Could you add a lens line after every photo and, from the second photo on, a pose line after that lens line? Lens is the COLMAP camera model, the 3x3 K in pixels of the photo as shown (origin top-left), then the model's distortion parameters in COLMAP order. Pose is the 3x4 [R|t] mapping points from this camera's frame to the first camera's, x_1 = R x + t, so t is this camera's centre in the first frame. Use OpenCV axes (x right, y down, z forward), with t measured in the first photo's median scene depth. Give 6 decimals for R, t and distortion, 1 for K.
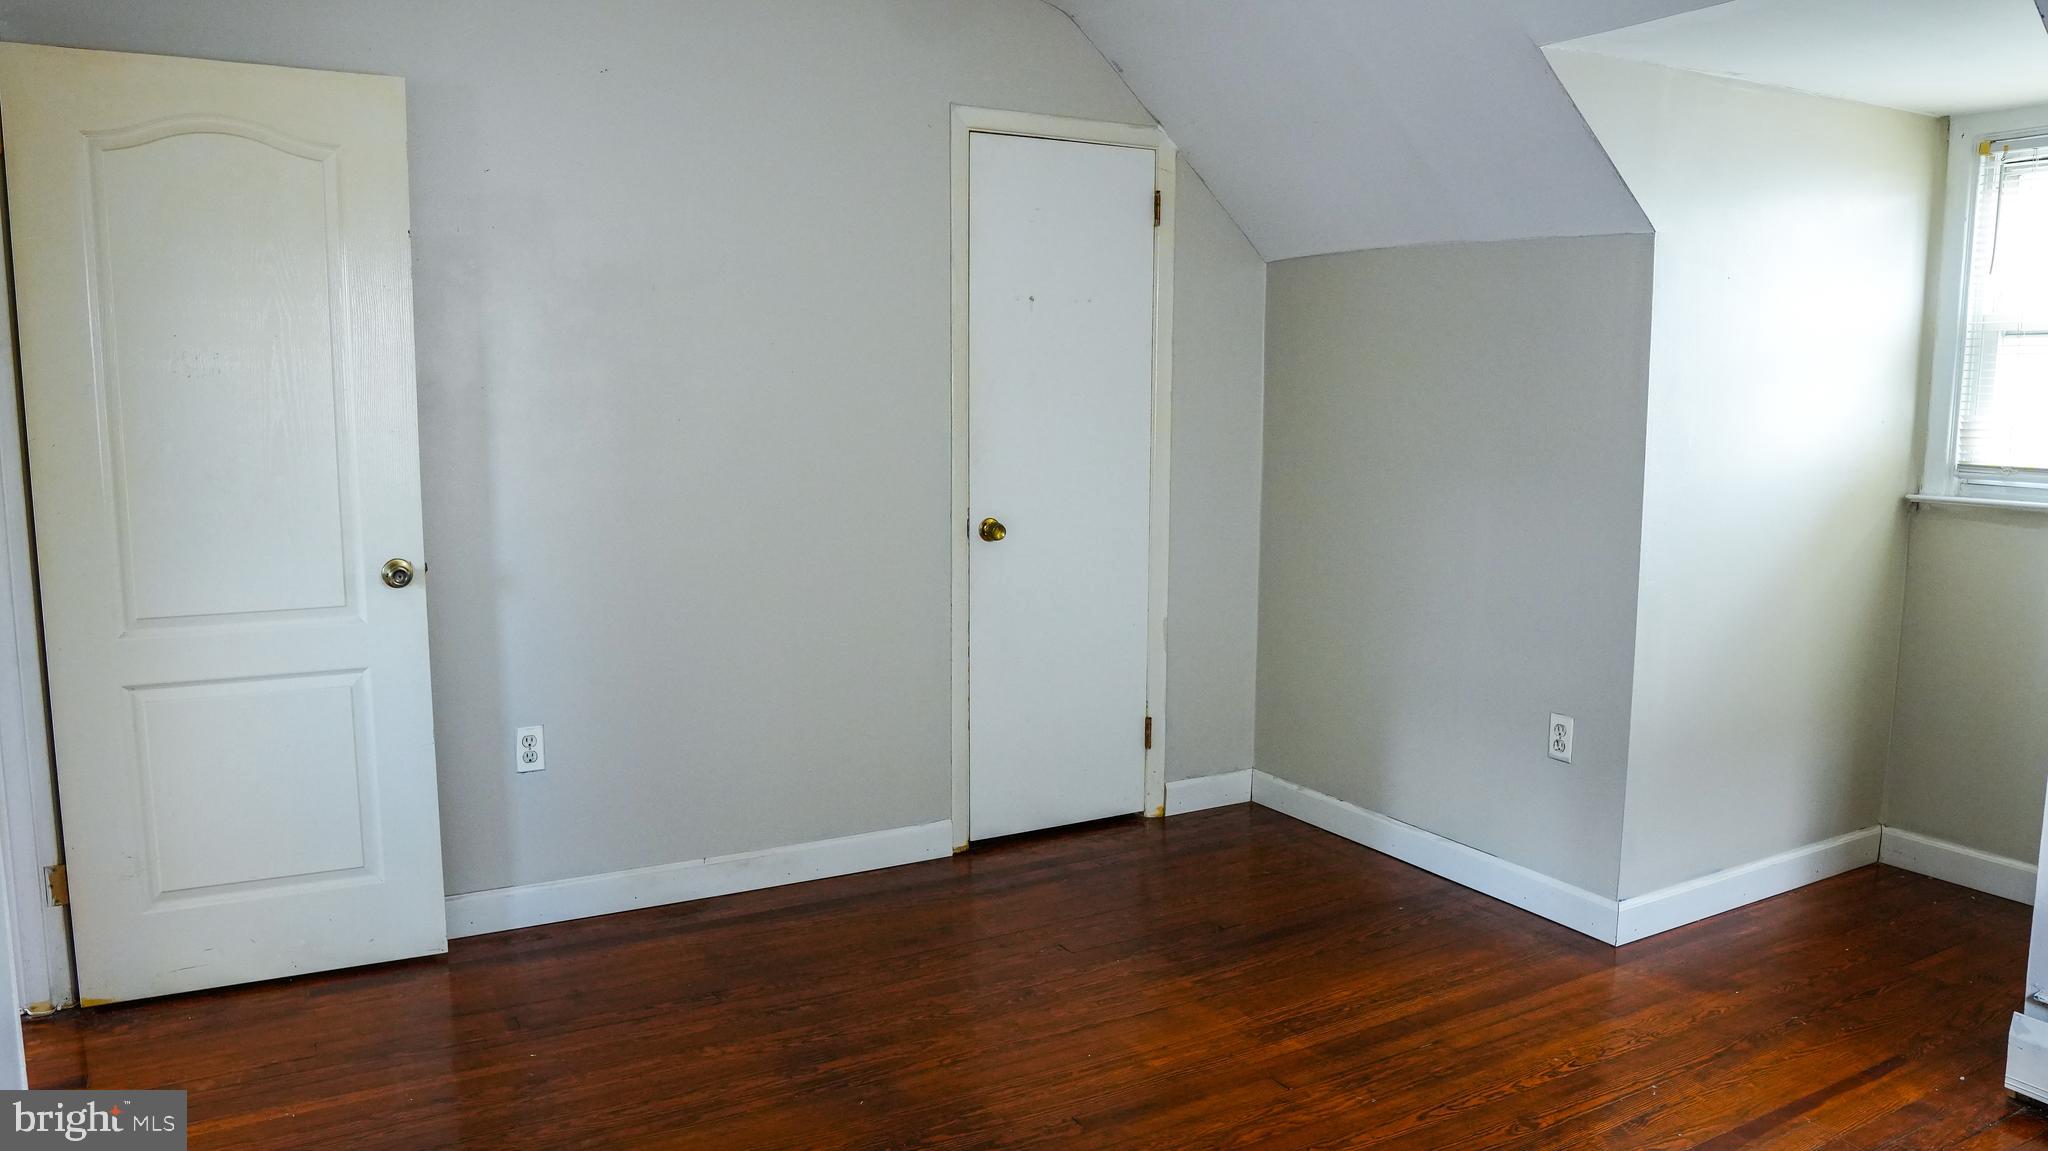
lens RADIAL K [[1456.0, 0, 1021.0], [0, 1456.0, 580.7], [0, 0, 1]] dist [-0.110972, 0.075919]
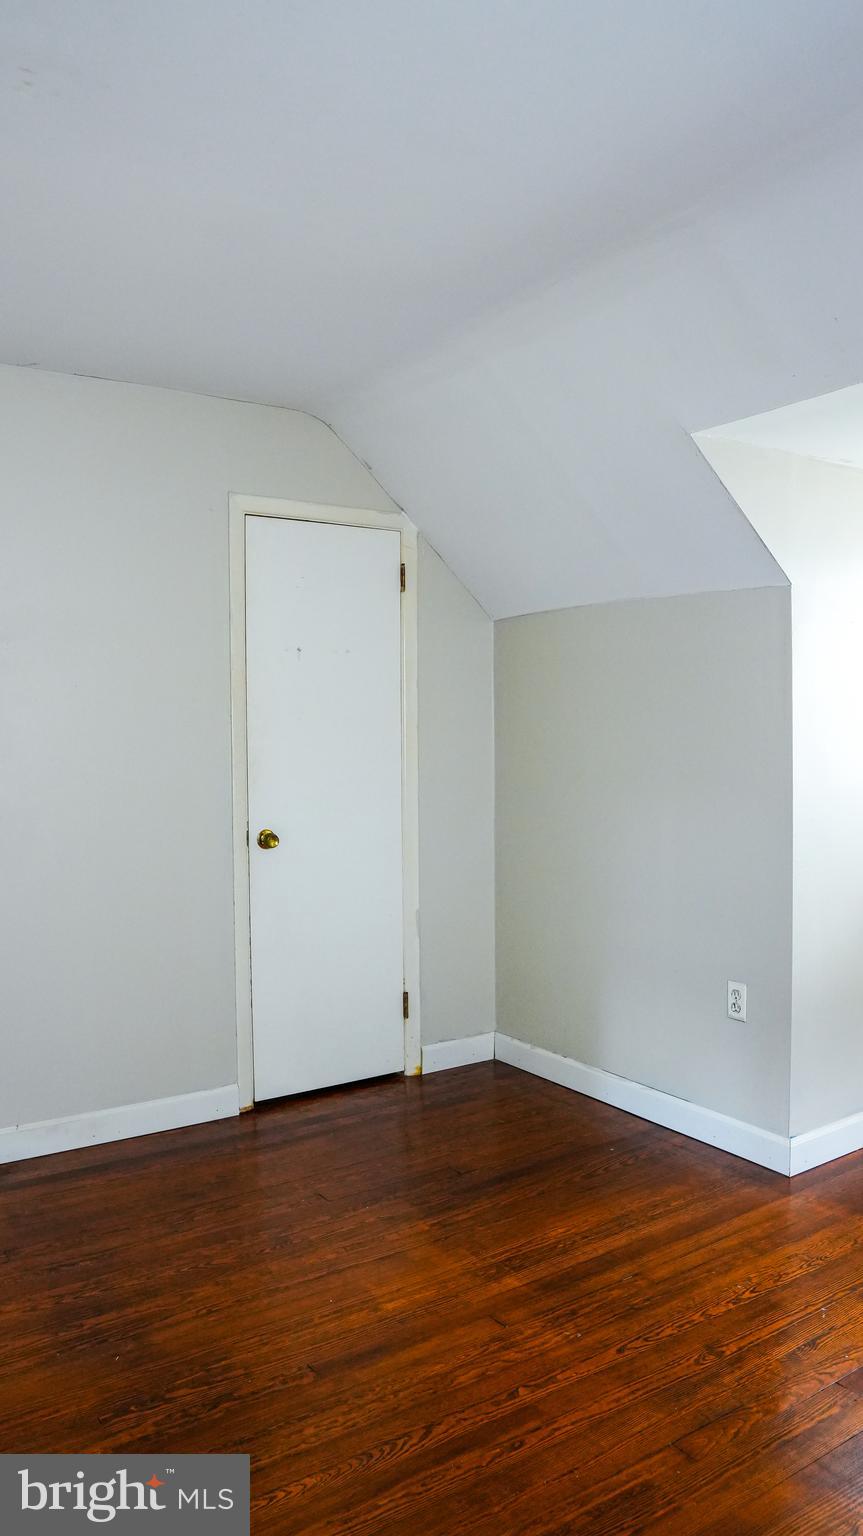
lens RADIAL K [[1092.0, 0, 439.0], [0, 1092.0, 772.3], [0, 0, 1]] dist [-0.110972, 0.075919]
pose [[0.996936, -0.015214, 0.076723, 0.067711], [0.022727, 0.994925, -0.098021, 0.001756], [-0.074842, 0.099465, 0.992222, 0.113419]]
